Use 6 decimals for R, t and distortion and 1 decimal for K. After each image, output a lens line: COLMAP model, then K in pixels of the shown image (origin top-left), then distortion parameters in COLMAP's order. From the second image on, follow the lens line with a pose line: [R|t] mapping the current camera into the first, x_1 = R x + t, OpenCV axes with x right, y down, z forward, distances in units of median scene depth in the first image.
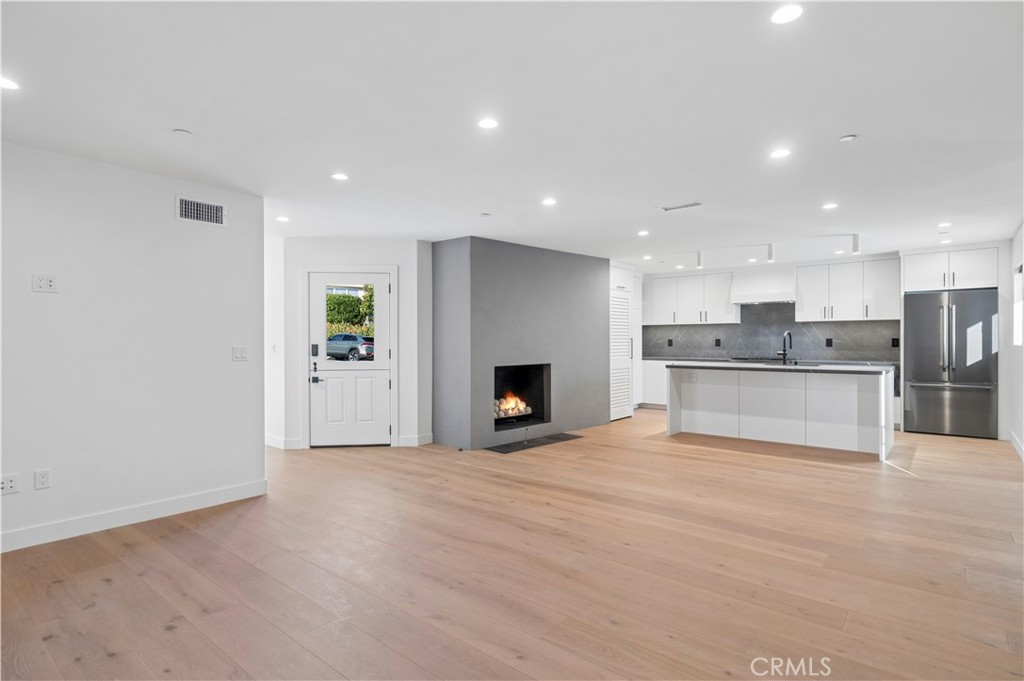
lens RADIAL K [[529.4, 0, 514.9], [0, 529.4, 342.5], [0, 0, 1]] dist [0.006572, 0.000996]
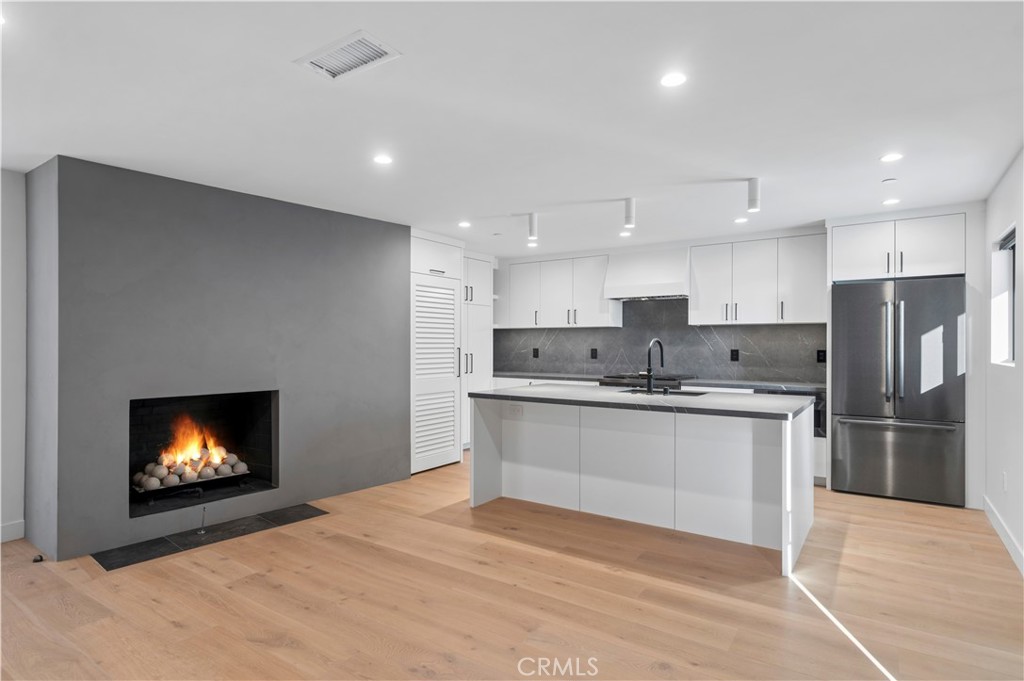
lens RADIAL K [[547.2, 0, 515.5], [0, 547.2, 344.3], [0, 0, 1]] dist [0.003772, 0.002713]
pose [[0.995779, 0.005933, 0.091596, 0.274230], [-0.005484, 0.999972, -0.005163, -0.010325], [-0.091624, 0.004639, 0.995783, 0.351260]]
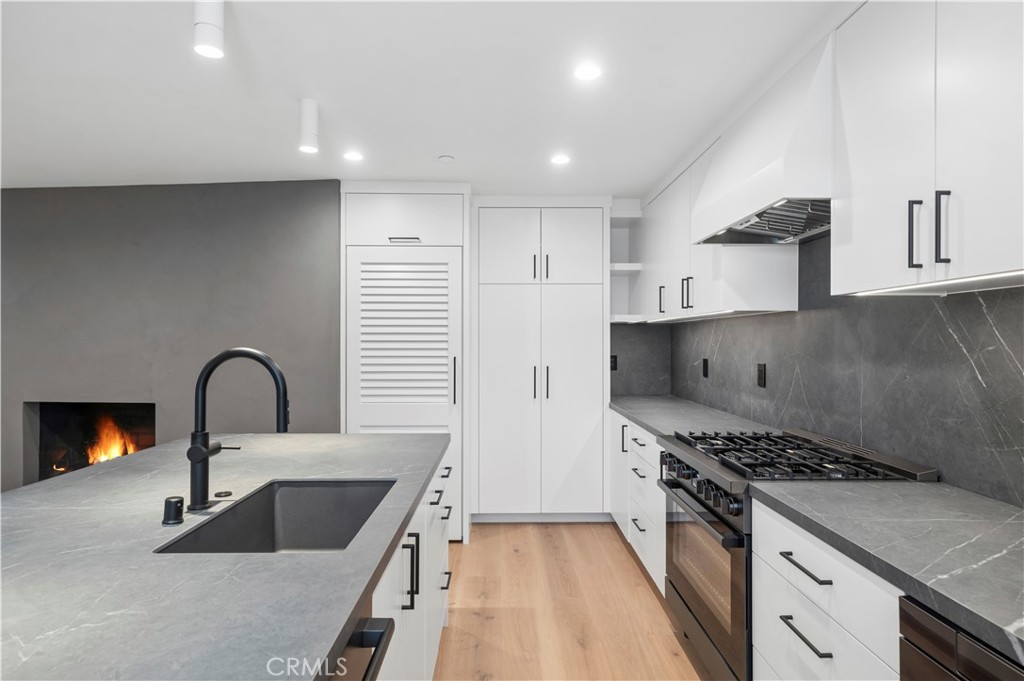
lens RADIAL K [[579.2, 0, 502.7], [0, 579.2, 335.4], [0, 0, 1]] dist [-0.047983, -0.000466]
pose [[0.637260, -0.001139, -0.770648, 0.718357], [-0.008379, 0.999930, -0.008407, -0.024594], [0.770603, 0.011814, 0.637206, 0.882464]]
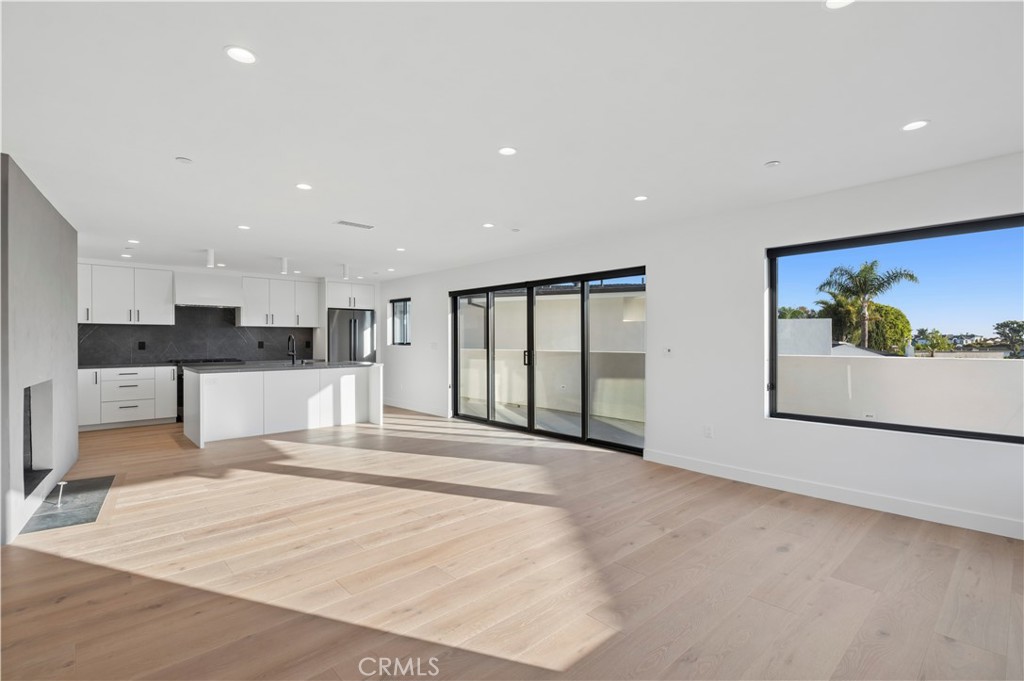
lens RADIAL K [[474.2, 0, 514.6], [0, 474.2, 341.3], [0, 0, 1]] dist [0.004956, 0.000137]
pose [[0.137086, 0.002400, 0.990556, -0.432412], [0.005860, 0.999978, -0.003234, -0.001056], [-0.990542, 0.006248, 0.137069, 0.350499]]
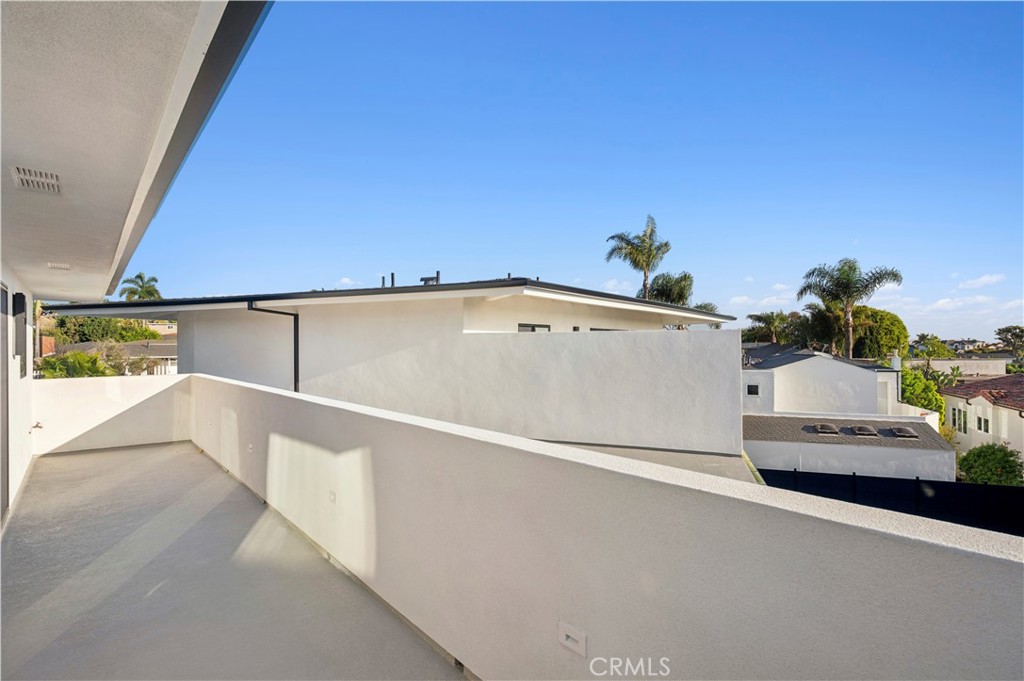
lens RADIAL K [[474.2, 0, 514.4], [0, 474.2, 339.5], [0, 0, 1]] dist [0.004956, 0.000137]
pose [[0.140219, 0.020878, 0.989900, 0.132238], [0.011470, 0.999676, -0.022709, -0.029129], [-0.990054, 0.014538, 0.139934, -0.104063]]
